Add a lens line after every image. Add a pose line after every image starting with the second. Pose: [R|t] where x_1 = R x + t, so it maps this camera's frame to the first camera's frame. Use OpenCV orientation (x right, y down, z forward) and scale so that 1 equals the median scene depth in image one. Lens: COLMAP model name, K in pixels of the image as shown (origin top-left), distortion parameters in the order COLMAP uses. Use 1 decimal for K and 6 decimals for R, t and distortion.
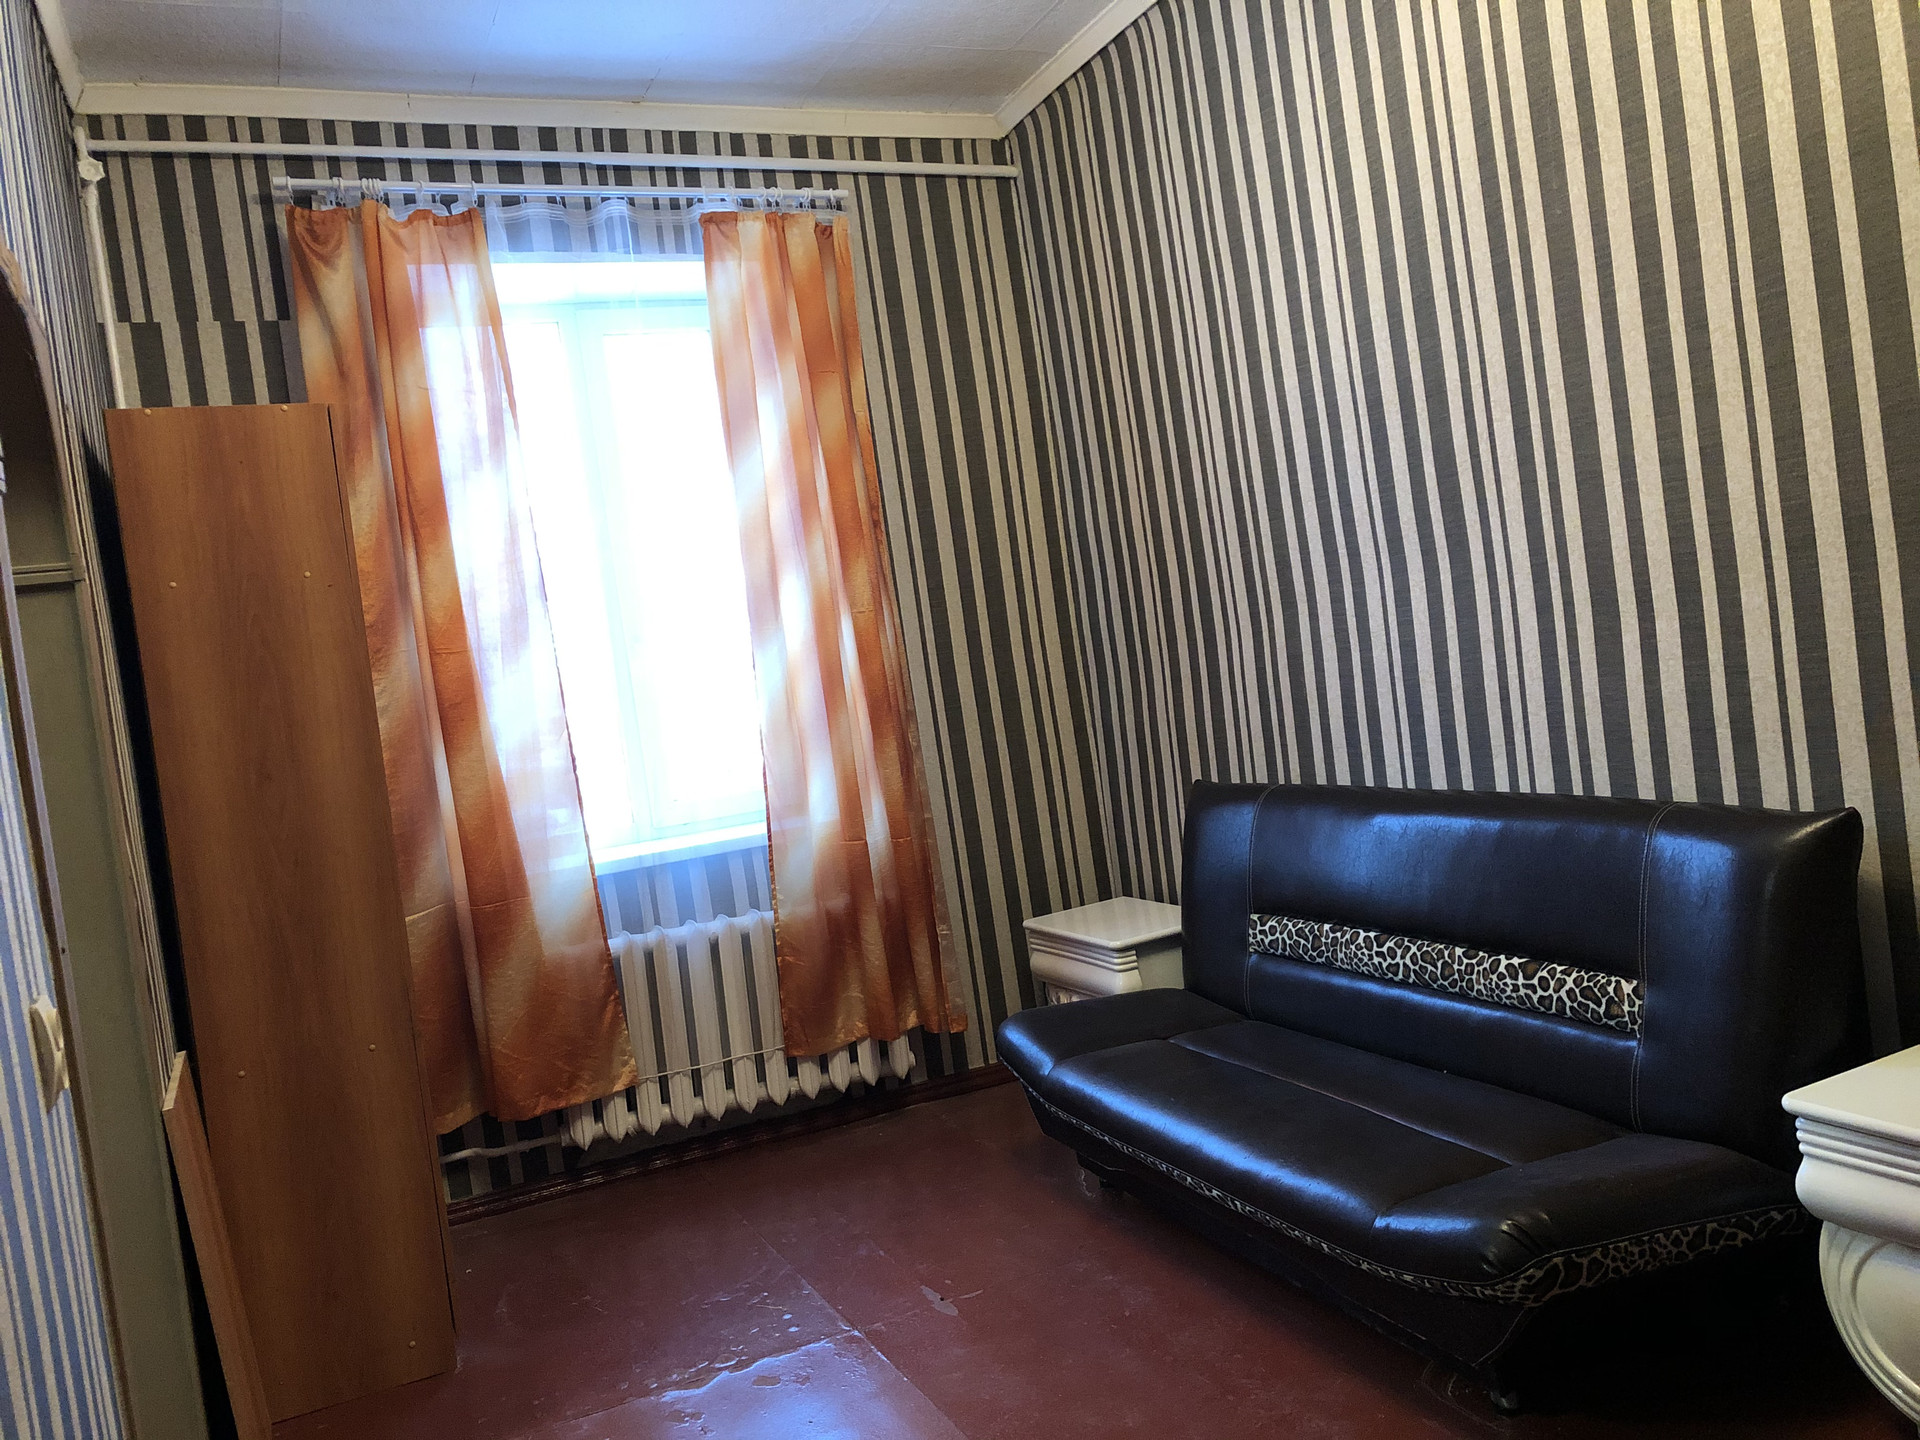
lens RADIAL K [[1565.5, 0, 960.0], [0, 1565.5, 720.0], [0, 0, 1]] dist [0.024801, -0.056008]
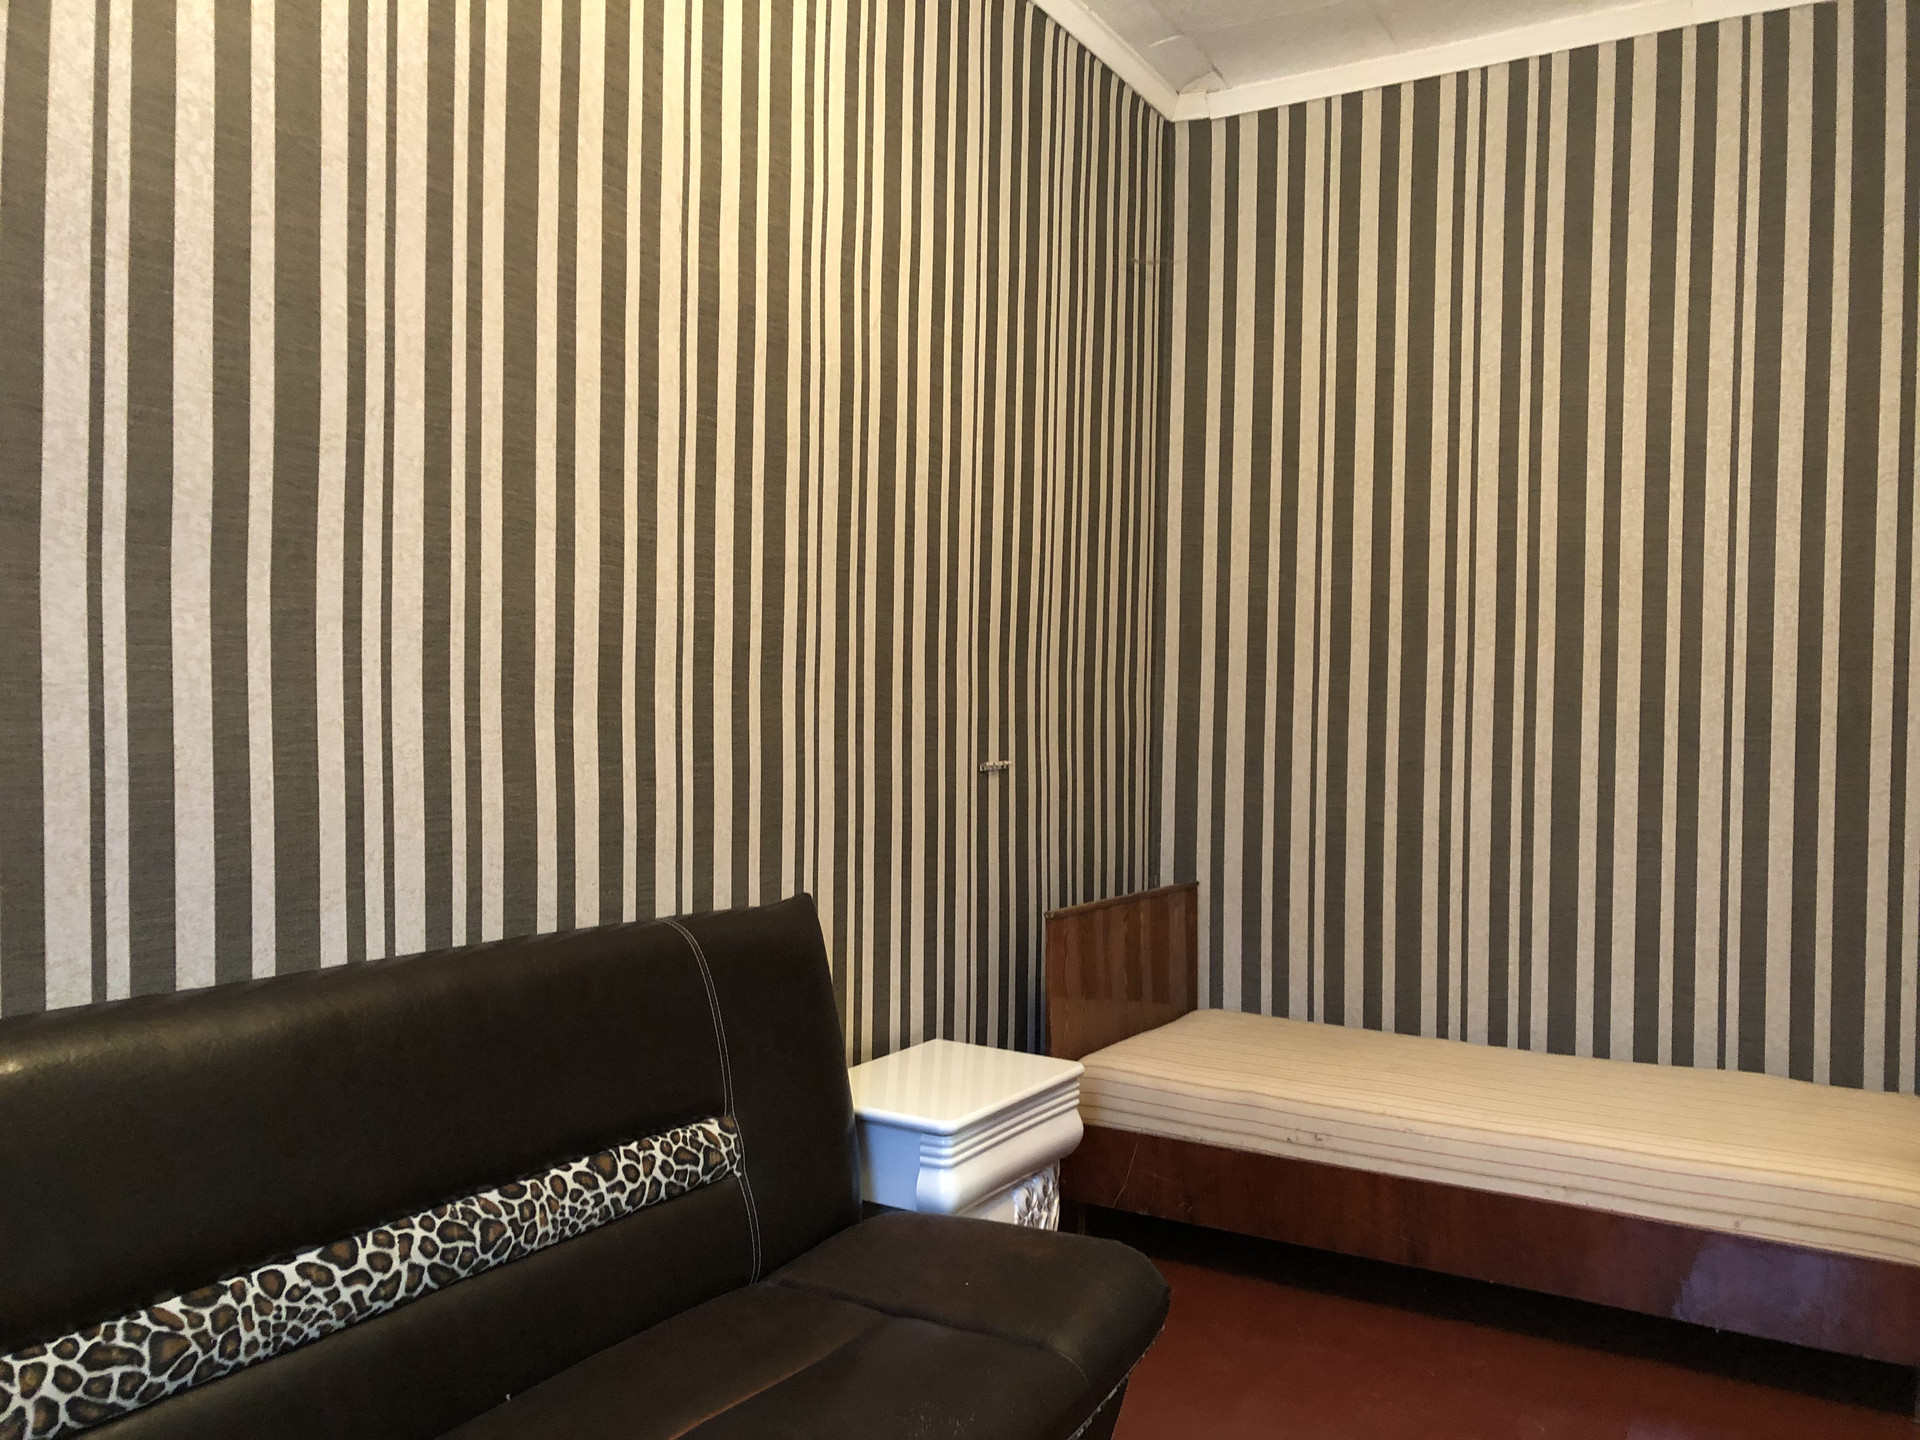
lens RADIAL K [[1565.5, 0, 960.0], [0, 1565.5, 720.0], [0, 0, 1]] dist [0.024801, -0.056008]
pose [[-0.597018, 0.114547, 0.794008, -0.345058], [0.091979, 0.993000, -0.074095, 0.020168], [-0.796937, 0.028796, -0.603375, 1.296090]]
